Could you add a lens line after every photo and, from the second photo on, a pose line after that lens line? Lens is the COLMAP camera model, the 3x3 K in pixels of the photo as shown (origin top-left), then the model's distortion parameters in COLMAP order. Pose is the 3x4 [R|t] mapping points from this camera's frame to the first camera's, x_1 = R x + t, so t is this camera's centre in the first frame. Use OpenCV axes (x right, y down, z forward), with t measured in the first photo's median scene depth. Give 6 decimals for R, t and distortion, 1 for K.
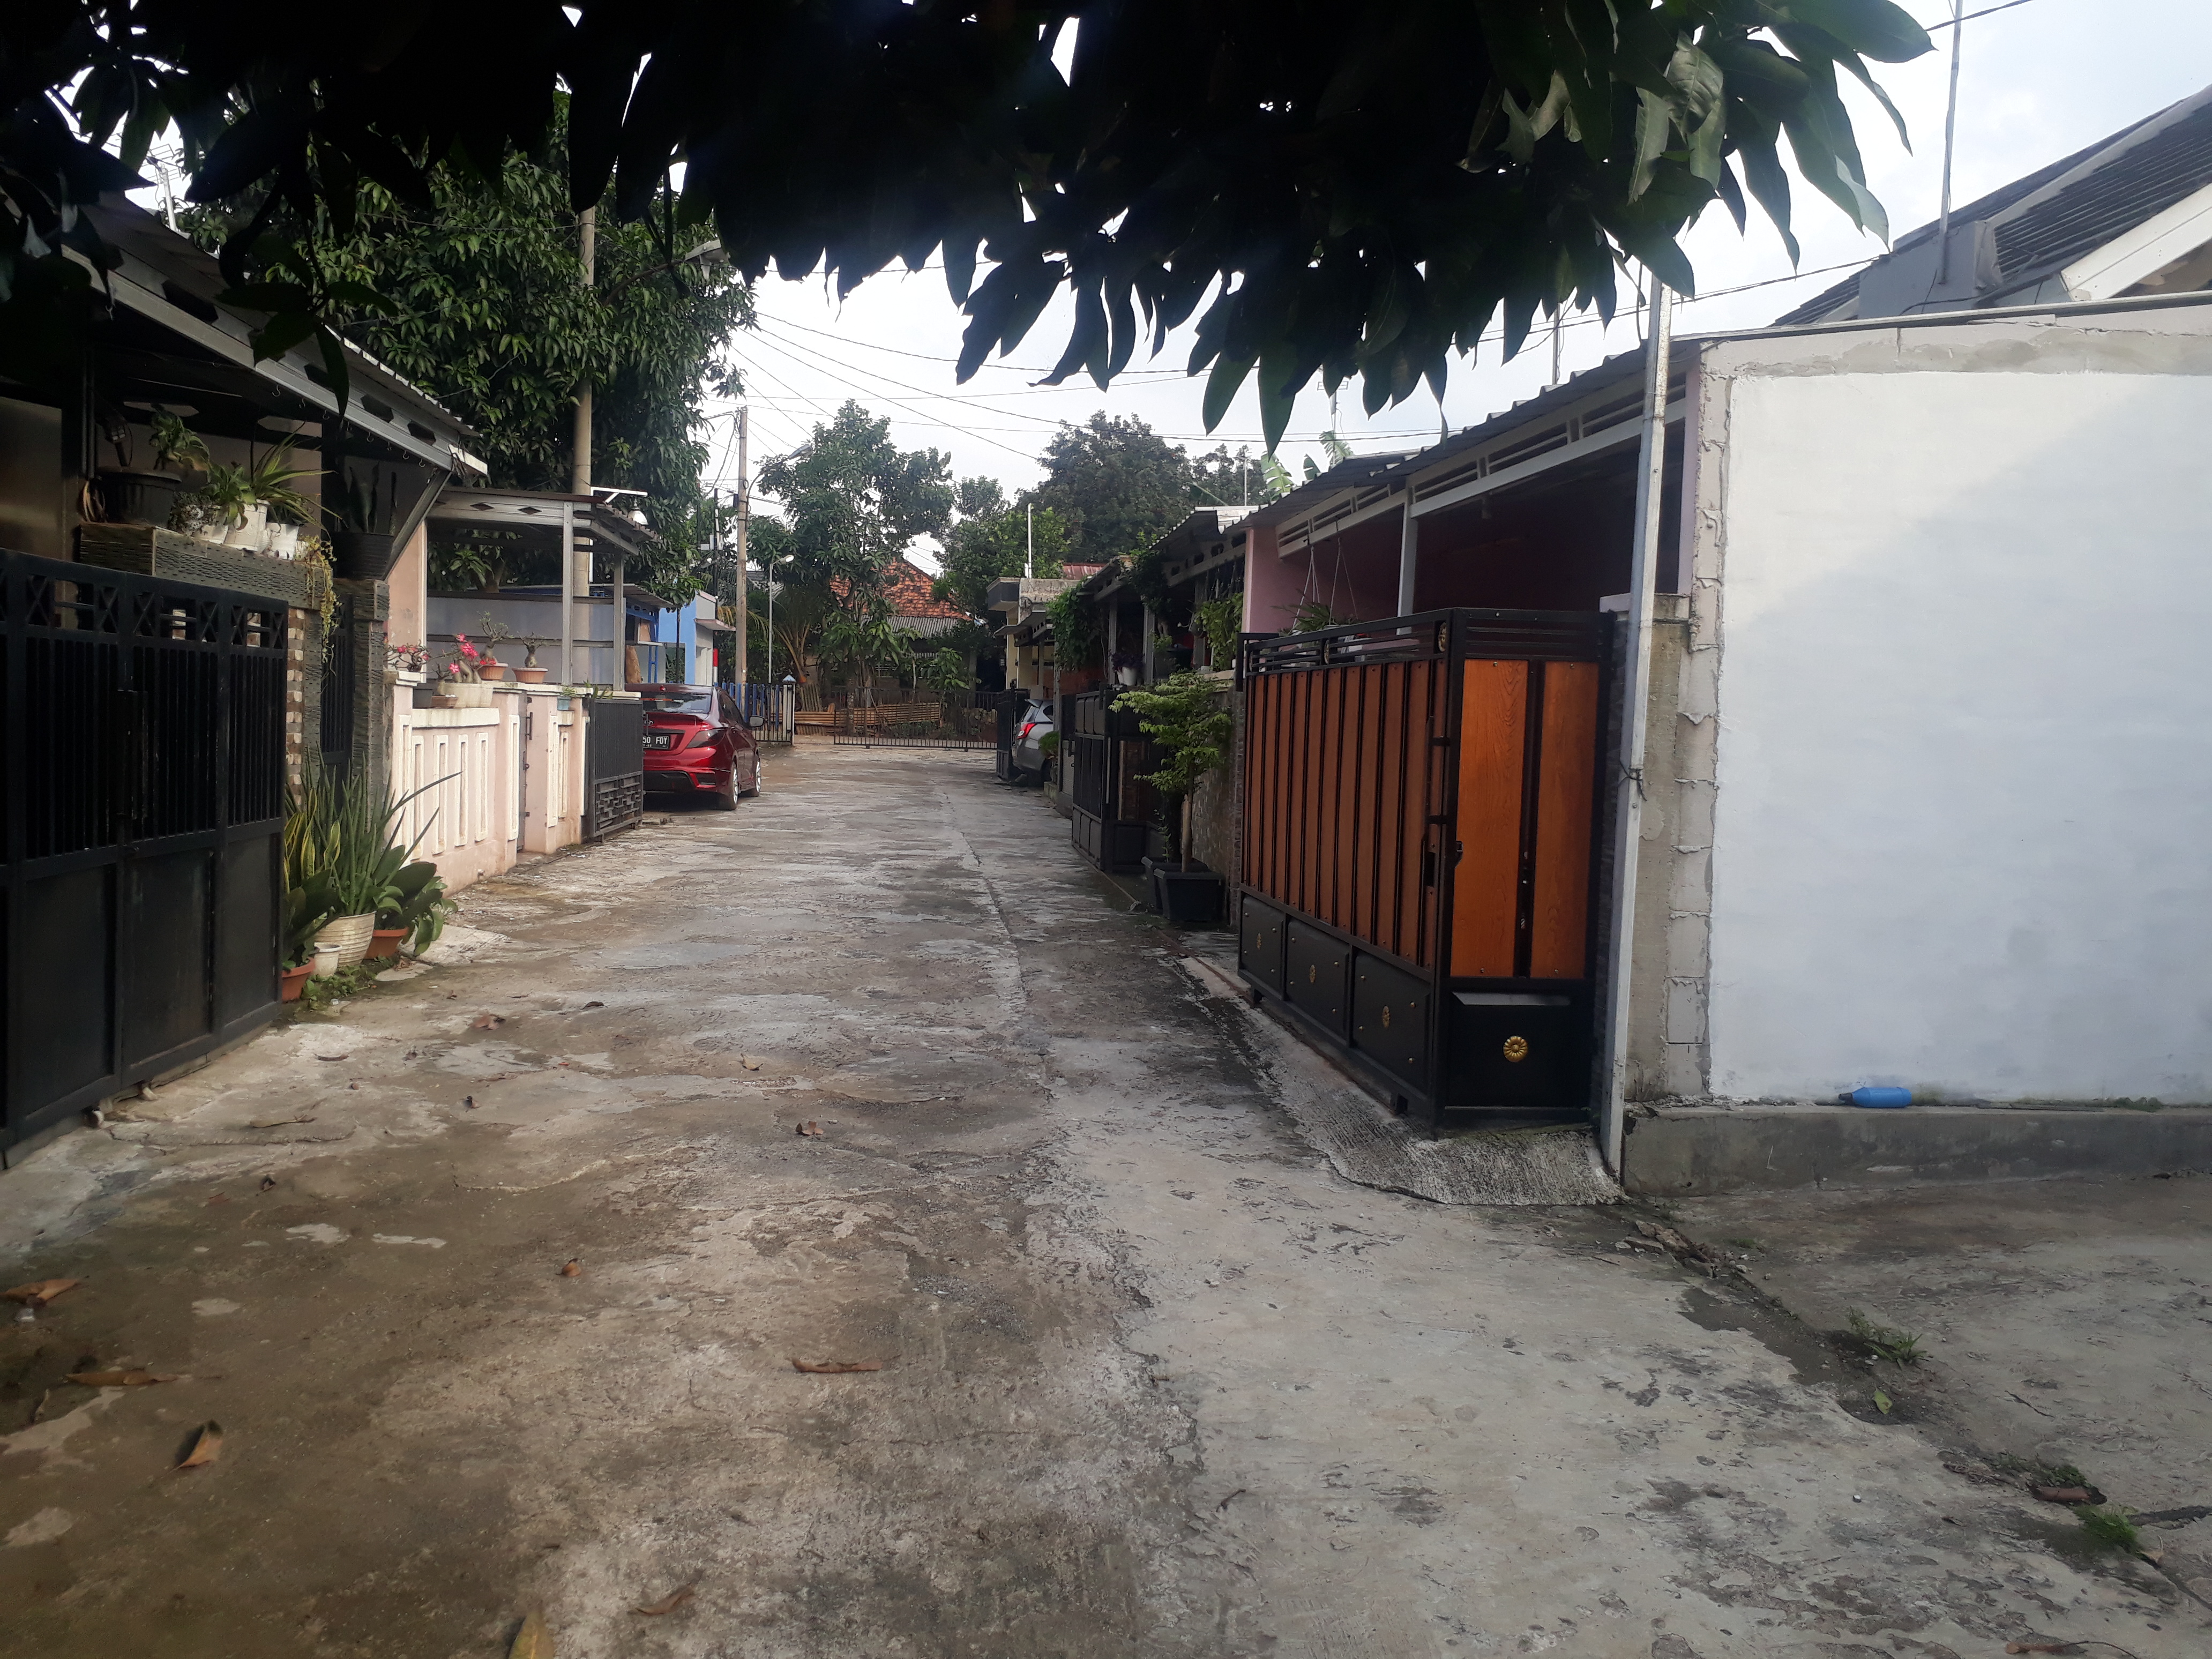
lens RADIAL K [[1743.4, 0, 1107.1], [0, 1743.4, 826.4], [0, 0, 1]] dist [0.028051, -0.001195]
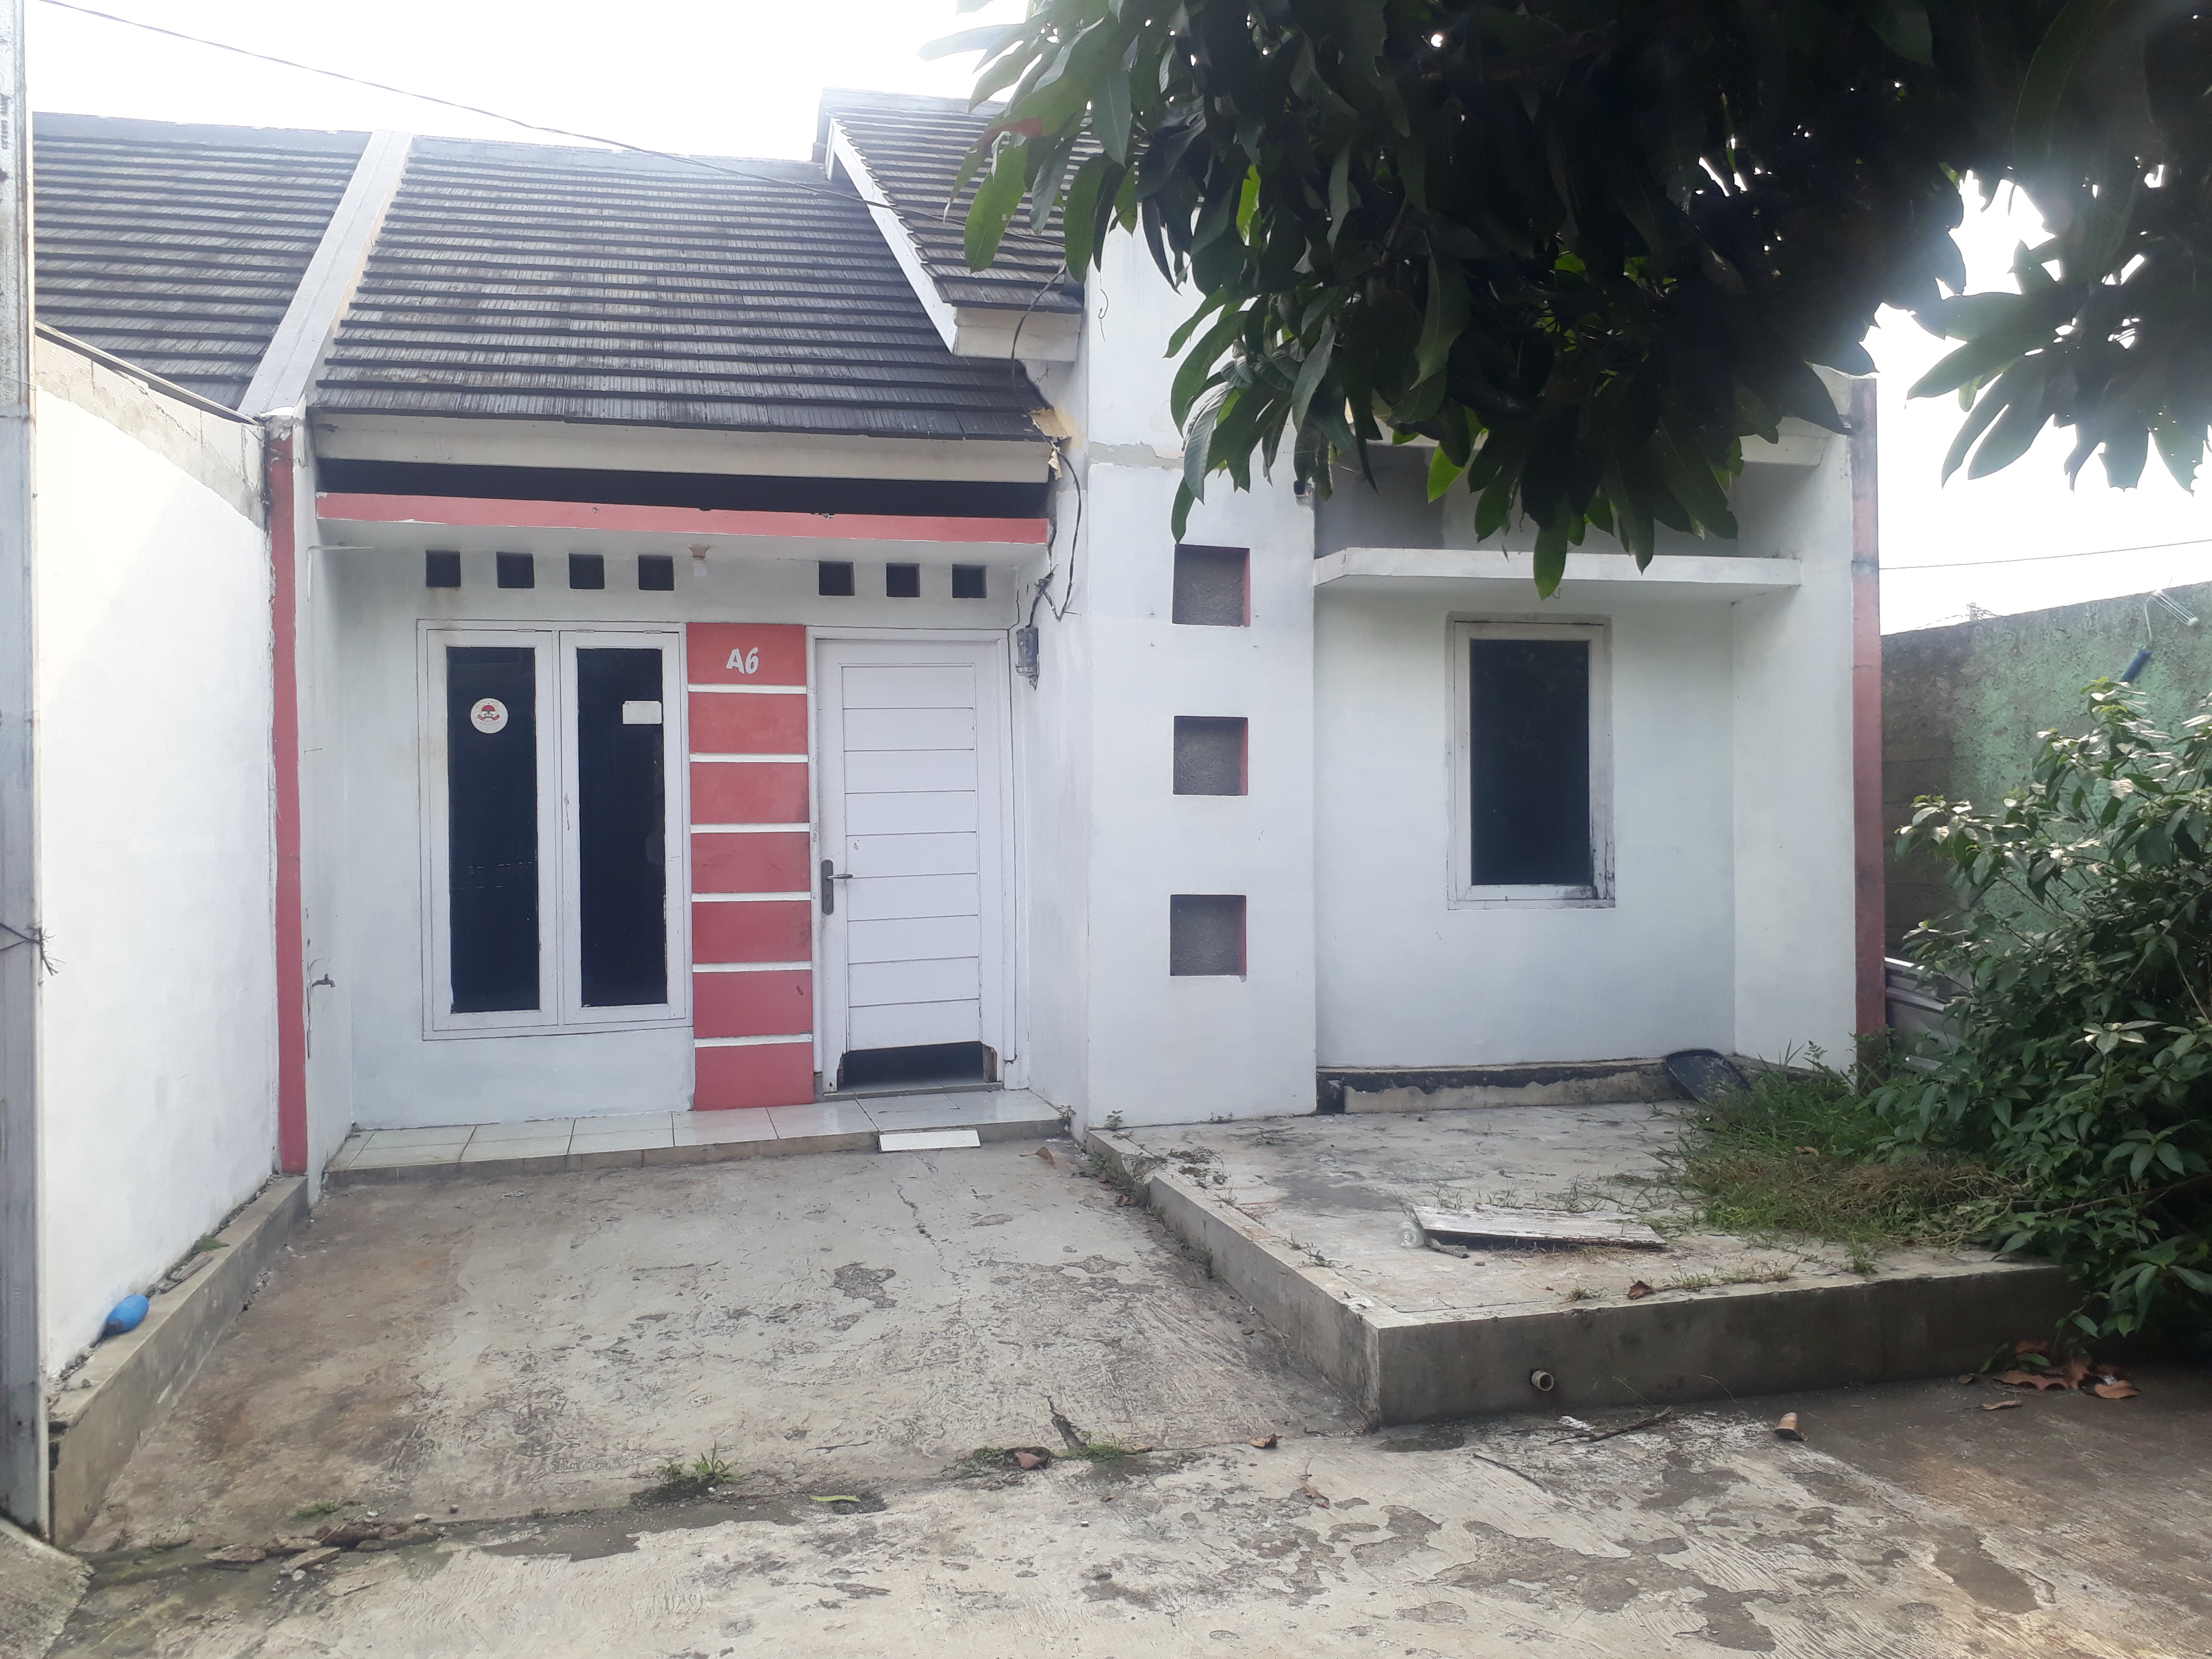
lens RADIAL K [[1743.4, 0, 1101.1], [0, 1743.4, 842.3], [0, 0, 1]] dist [0.028051, -0.001195]
pose [[-0.120958, -0.033531, 0.992091, -0.583101], [0.072881, 0.996432, 0.042563, -0.088014], [-0.989979, 0.077453, -0.118082, 0.935252]]
